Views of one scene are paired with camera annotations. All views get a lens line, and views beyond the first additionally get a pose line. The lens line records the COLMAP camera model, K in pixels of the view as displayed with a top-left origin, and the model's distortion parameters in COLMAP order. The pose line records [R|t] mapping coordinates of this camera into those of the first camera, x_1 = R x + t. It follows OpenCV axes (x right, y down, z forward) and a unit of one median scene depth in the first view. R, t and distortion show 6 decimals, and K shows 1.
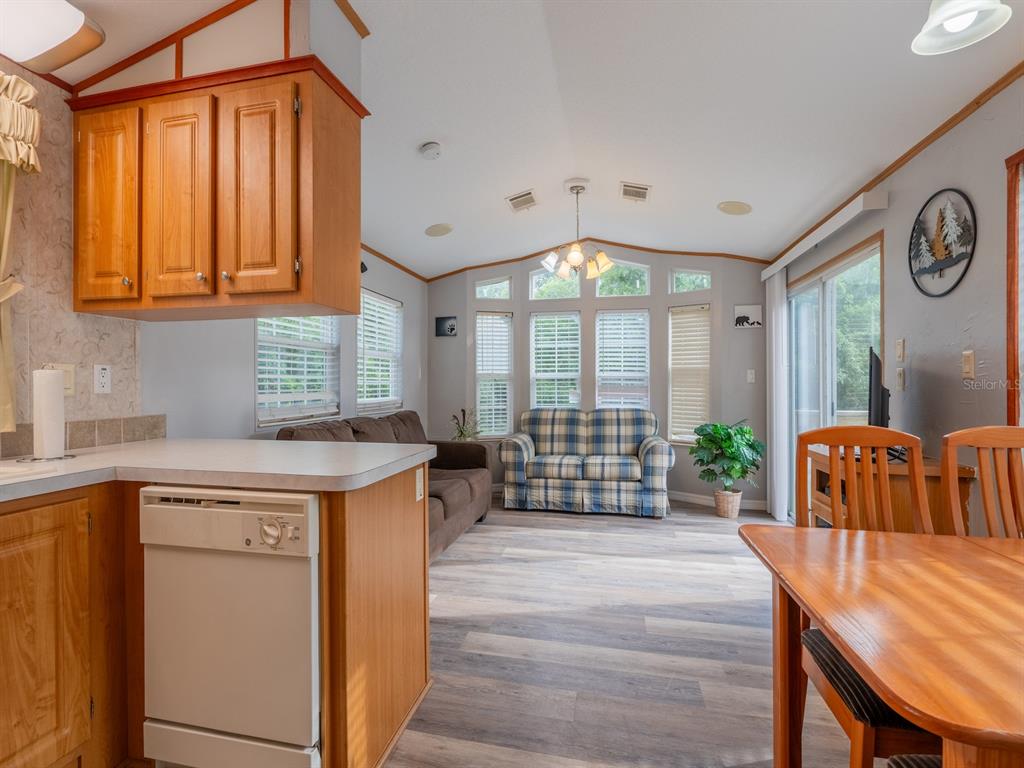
lens RADIAL K [[454.7, 0, 513.2], [0, 454.7, 386.2], [0, 0, 1]] dist [-0.002587, -0.000235]
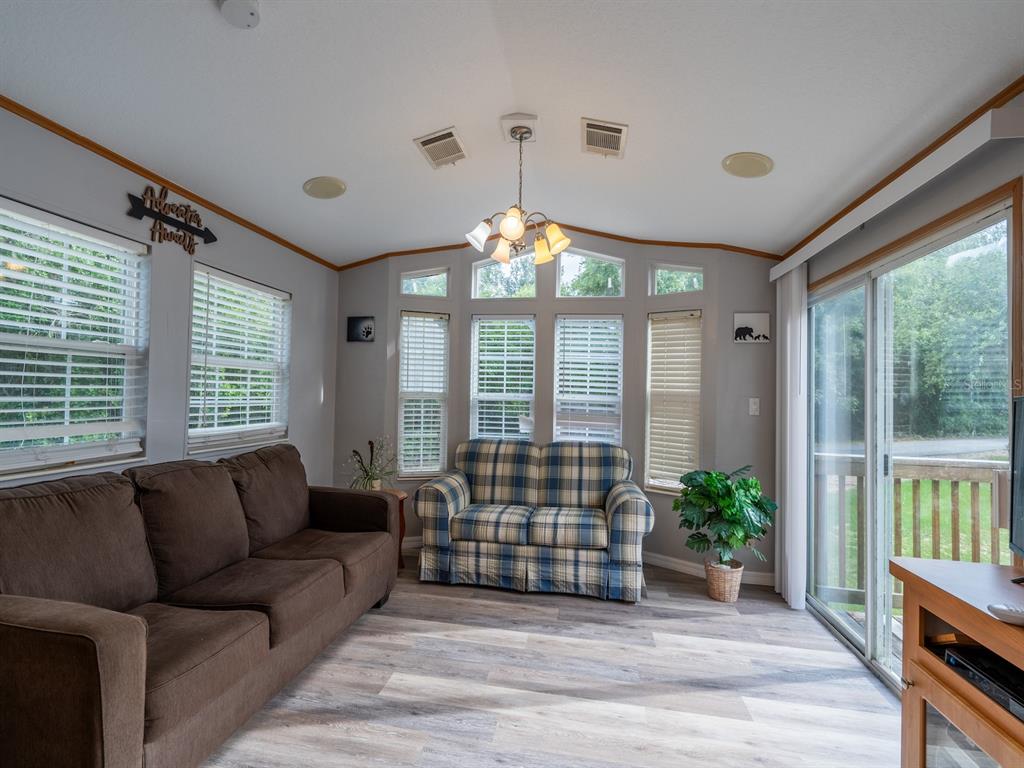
lens RADIAL K [[454.7, 0, 512.2], [0, 454.7, 380.2], [0, 0, 1]] dist [-0.002587, -0.000235]
pose [[0.998600, 0.027497, 0.045194, 0.087312], [-0.025879, 0.999017, -0.035991, -0.028793], [-0.046139, 0.034771, 0.998330, 0.266952]]
